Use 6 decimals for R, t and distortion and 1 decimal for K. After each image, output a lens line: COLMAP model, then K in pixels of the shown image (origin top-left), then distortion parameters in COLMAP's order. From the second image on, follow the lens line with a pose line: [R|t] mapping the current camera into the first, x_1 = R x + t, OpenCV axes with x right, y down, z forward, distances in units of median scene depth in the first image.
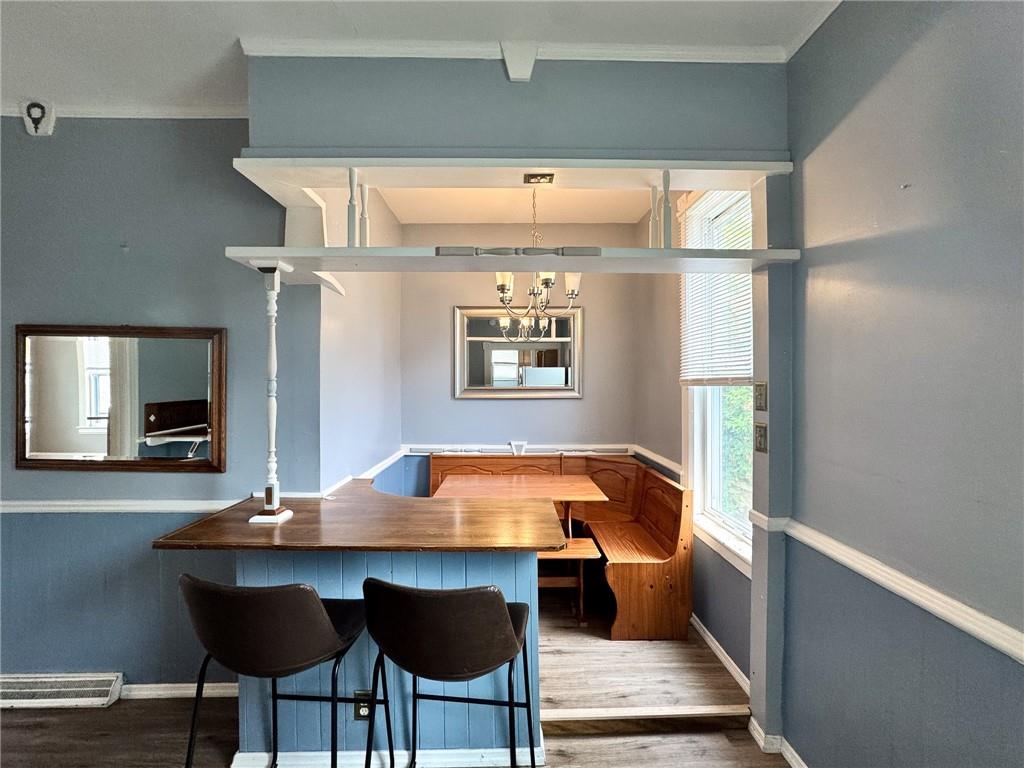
lens RADIAL K [[423.6, 0, 510.3], [0, 423.6, 383.8], [0, 0, 1]] dist [-0.039463, 0.016285]
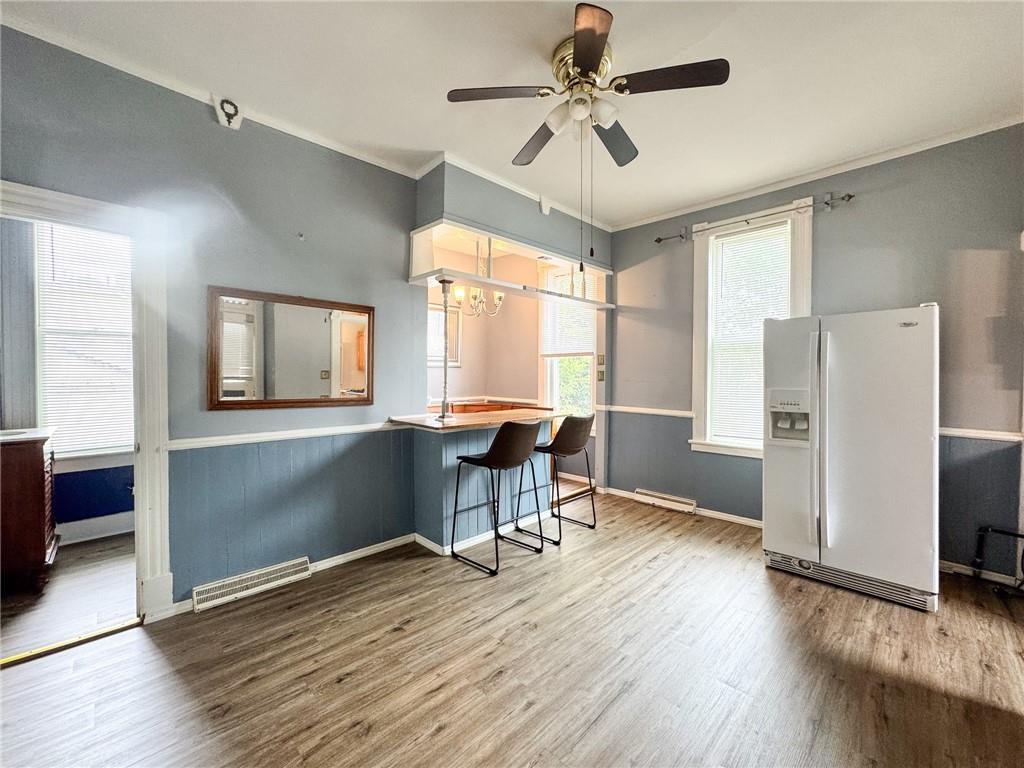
lens RADIAL K [[423.6, 0, 510.3], [0, 423.6, 383.8], [0, 0, 1]] dist [-0.039463, 0.016285]
pose [[0.722472, -0.015500, 0.691227, -1.500957], [-0.002722, 0.999677, 0.025262, 0.108577], [-0.691395, -0.020132, 0.722196, -0.459724]]
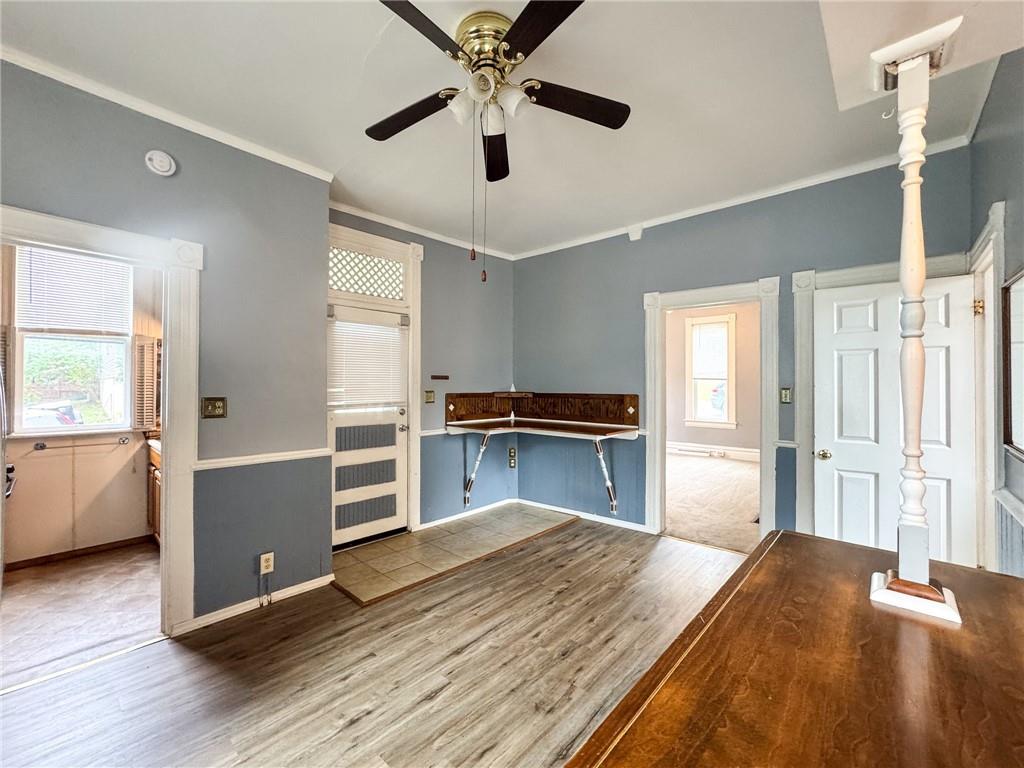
lens RADIAL K [[418.0, 0, 509.0], [0, 418.0, 383.8], [0, 0, 1]] dist [-0.040006, 0.014482]
pose [[-0.689750, -0.003514, -0.724039, 0.063752], [-0.002741, 0.999994, -0.002243, 0.076181], [0.724042, 0.000437, -0.689756, 0.913603]]
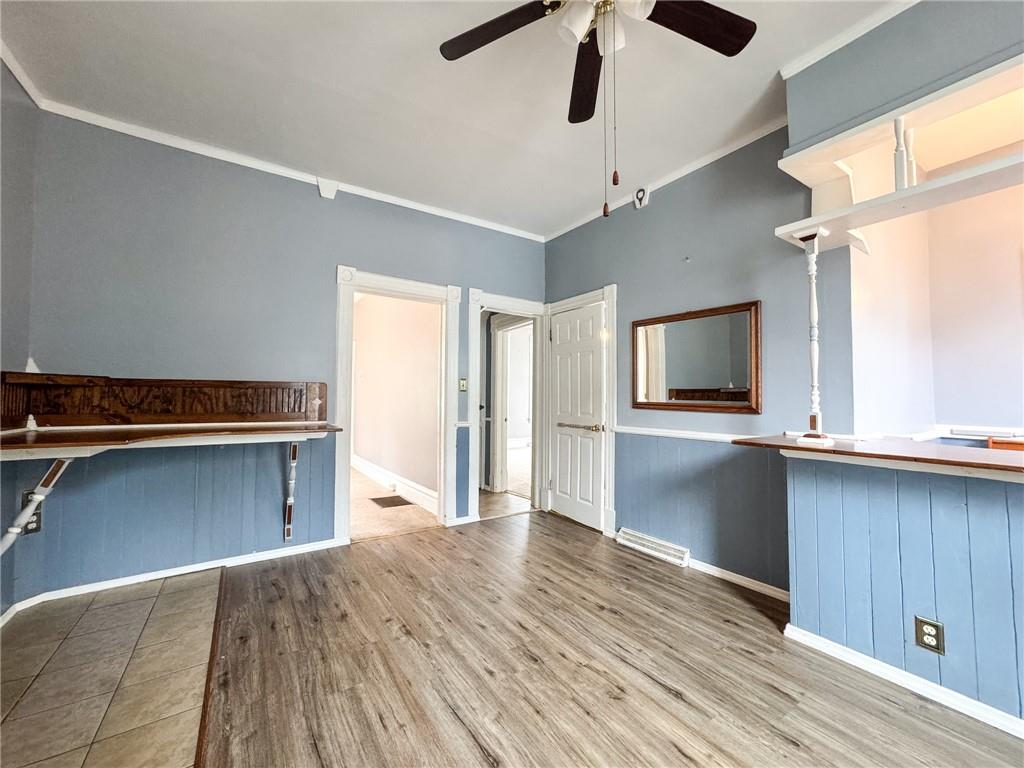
lens RADIAL K [[418.0, 0, 509.0], [0, 418.0, 383.8], [0, 0, 1]] dist [-0.040006, 0.014482]
pose [[0.533047, -0.027662, -0.845633, -0.037641], [-0.006549, 0.999301, -0.036816, 0.188302], [0.846060, 0.025163, 0.532493, -0.343239]]
